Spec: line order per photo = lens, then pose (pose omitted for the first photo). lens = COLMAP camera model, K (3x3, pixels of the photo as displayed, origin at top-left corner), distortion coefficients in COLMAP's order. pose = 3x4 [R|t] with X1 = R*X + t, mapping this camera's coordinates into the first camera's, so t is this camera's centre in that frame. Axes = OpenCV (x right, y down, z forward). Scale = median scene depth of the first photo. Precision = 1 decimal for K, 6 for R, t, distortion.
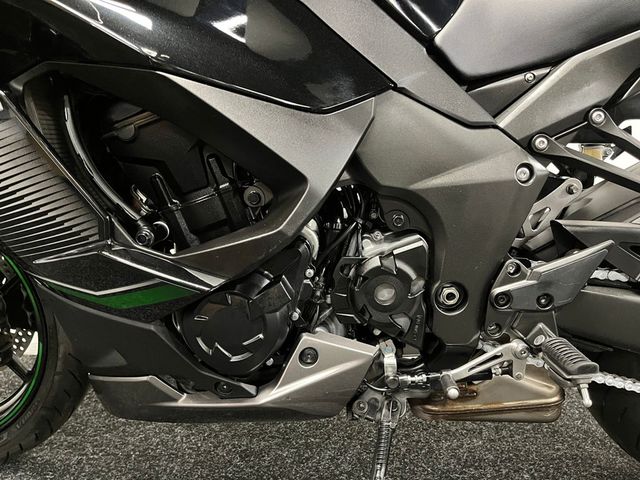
lens RADIAL K [[492.6, 0, 320.3], [0, 492.6, 252.8], [0, 0, 1]] dist [-0.000210, -0.003024]
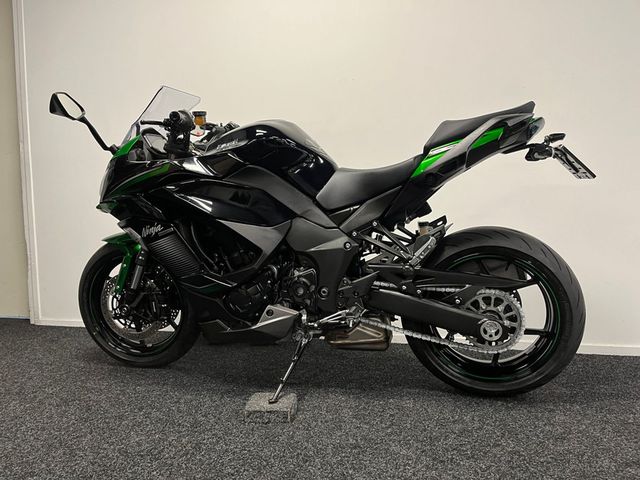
lens RADIAL K [[493.4, 0, 320.0], [0, 493.4, 240.0], [0, 0, 1]] dist [0.090588, -0.075796]
pose [[0.967618, -0.013002, -0.252086, 0.924959], [-0.009182, 0.996198, -0.086628, 0.041527], [0.252254, 0.086138, 0.963820, -1.585672]]
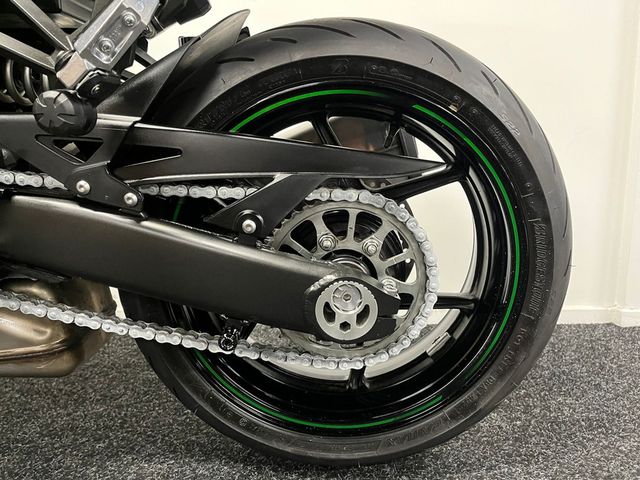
lens RADIAL K [[493.4, 0, 320.0], [0, 493.4, 240.0], [0, 0, 1]] dist [0.090588, -0.075796]
pose [[0.999948, -0.010100, -0.001000, 1.072906], [0.010098, 0.999948, -0.001262, 0.150789], [0.001012, 0.001252, 0.999999, 0.211214]]
